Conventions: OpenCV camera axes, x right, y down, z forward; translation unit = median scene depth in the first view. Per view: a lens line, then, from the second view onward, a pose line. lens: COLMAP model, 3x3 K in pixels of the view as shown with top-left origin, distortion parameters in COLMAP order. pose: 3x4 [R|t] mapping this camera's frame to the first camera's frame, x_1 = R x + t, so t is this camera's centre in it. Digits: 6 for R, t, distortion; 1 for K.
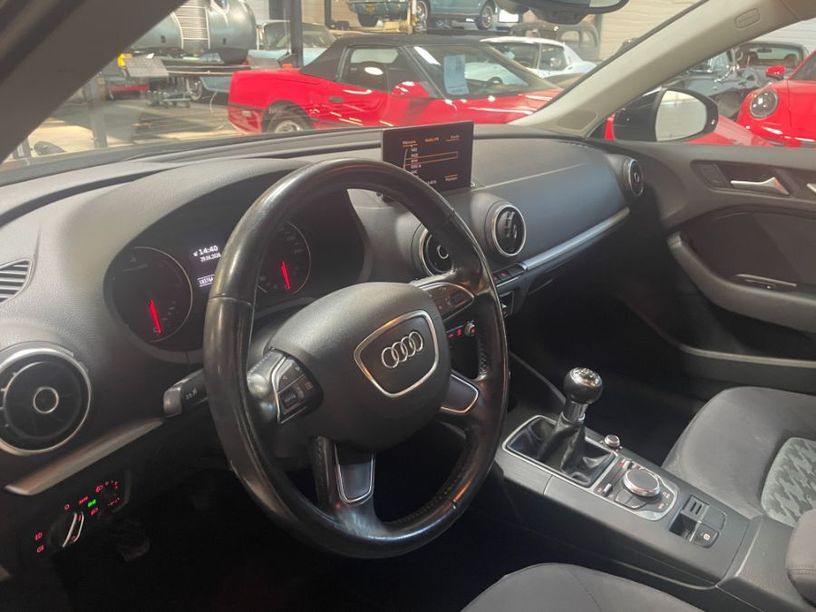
lens RADIAL K [[655.4, 0, 385.1], [0, 655.4, 307.4], [0, 0, 1]] dist [0.100267, -0.145192]
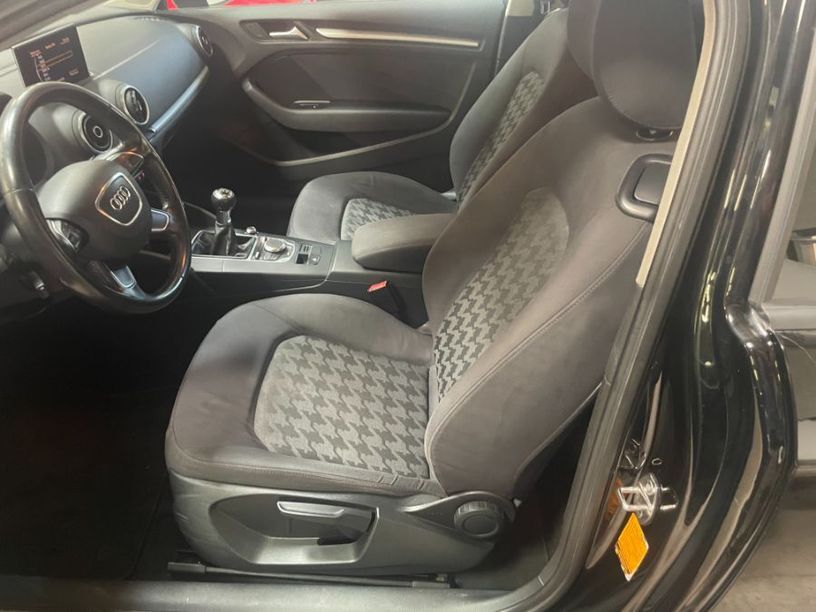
lens RADIAL K [[655.4, 0, 385.1], [0, 655.4, 307.4], [0, 0, 1]] dist [0.100267, -0.145192]
pose [[0.805706, -0.358516, 0.471493, -0.208448], [0.246463, 0.926753, 0.283522, 0.006936], [-0.538604, -0.112230, 0.835051, -0.505503]]
